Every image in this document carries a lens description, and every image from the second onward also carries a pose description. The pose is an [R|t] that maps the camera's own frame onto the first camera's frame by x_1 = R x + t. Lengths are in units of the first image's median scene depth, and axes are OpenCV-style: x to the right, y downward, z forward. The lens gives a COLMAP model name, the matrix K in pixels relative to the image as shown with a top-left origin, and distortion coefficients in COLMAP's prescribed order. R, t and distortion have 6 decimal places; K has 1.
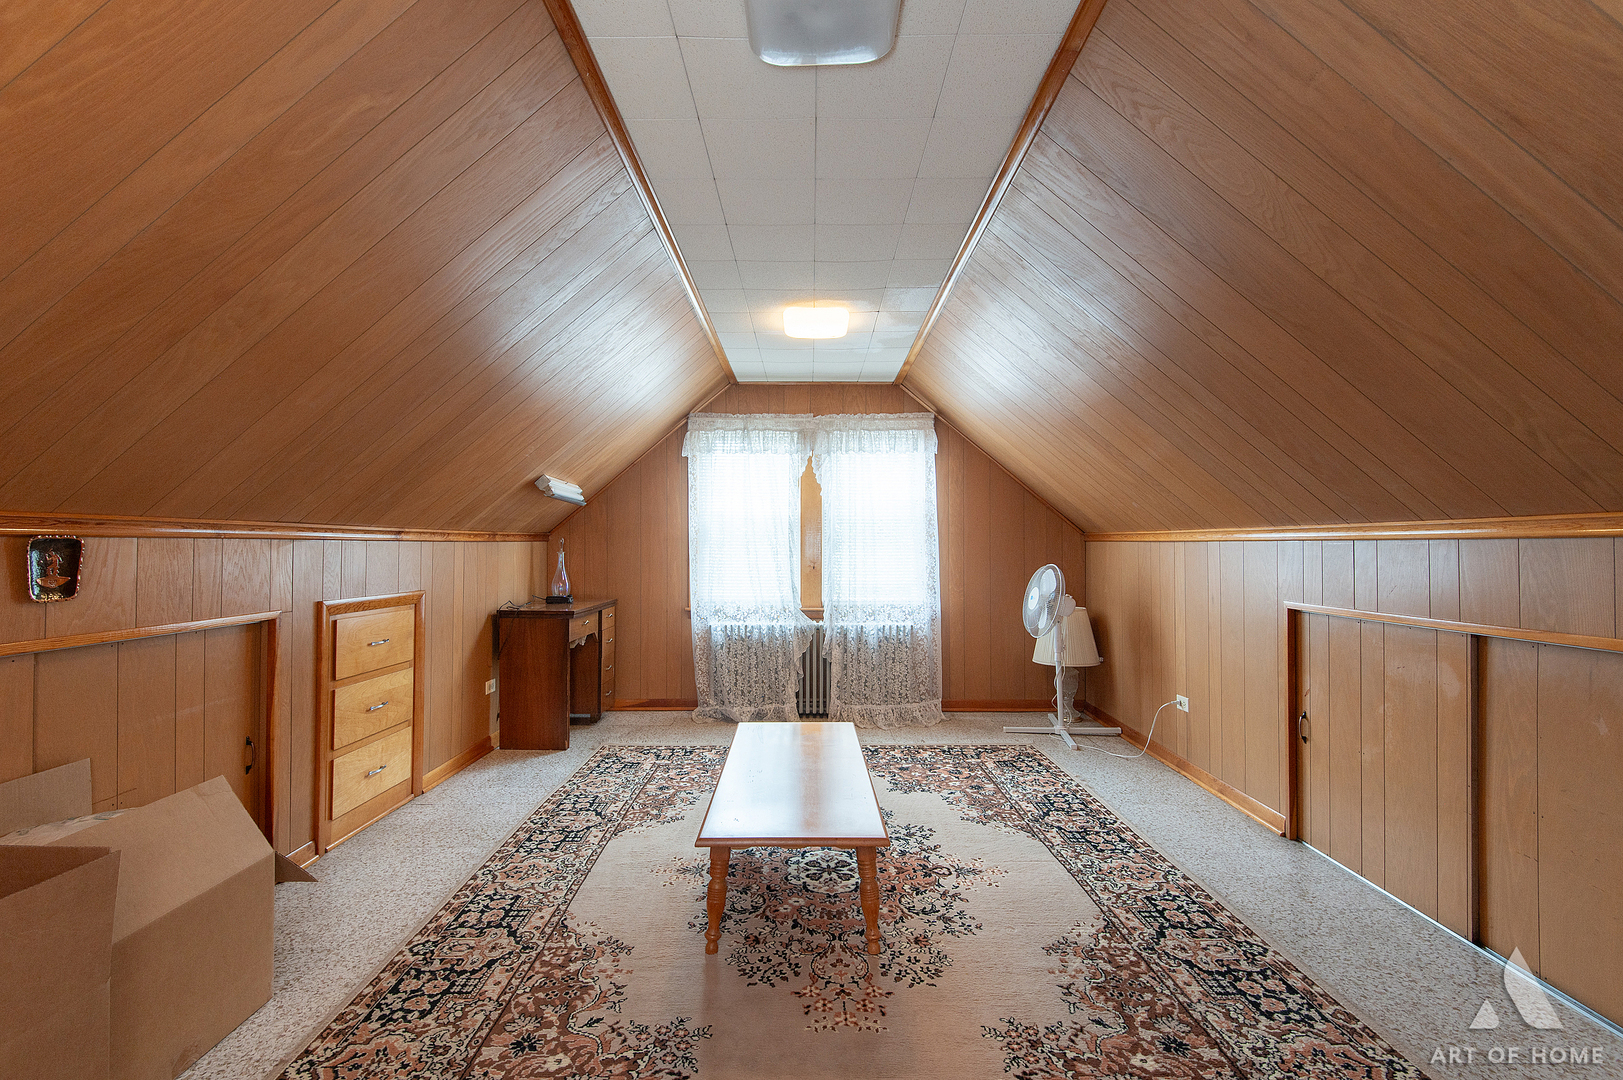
lens RADIAL K [[727.8, 0, 808.8], [0, 727.8, 539.9], [0, 0, 1]] dist [0.037614, -0.018124]
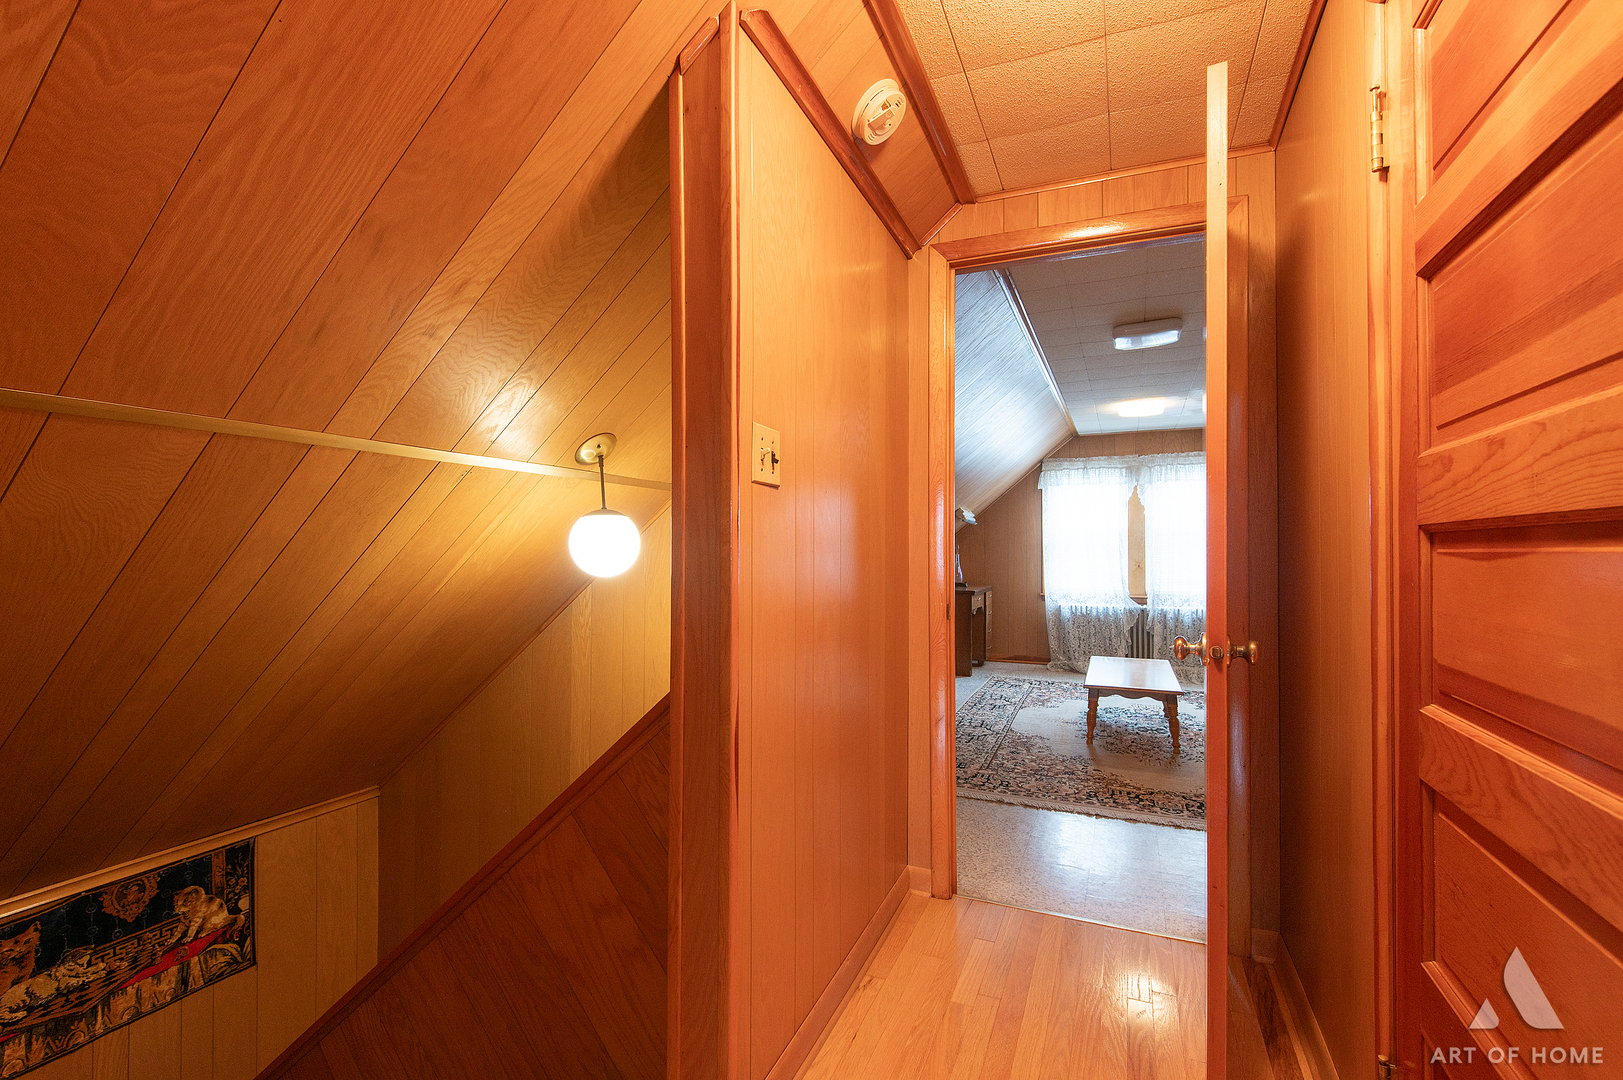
lens RADIAL K [[727.8, 0, 808.8], [0, 727.8, 539.9], [0, 0, 1]] dist [0.037614, -0.018124]
pose [[0.916548, -0.004883, -0.399894, -0.011277], [0.001857, 0.999967, -0.007953, -0.002082], [0.399920, 0.006547, 0.916527, -0.535707]]
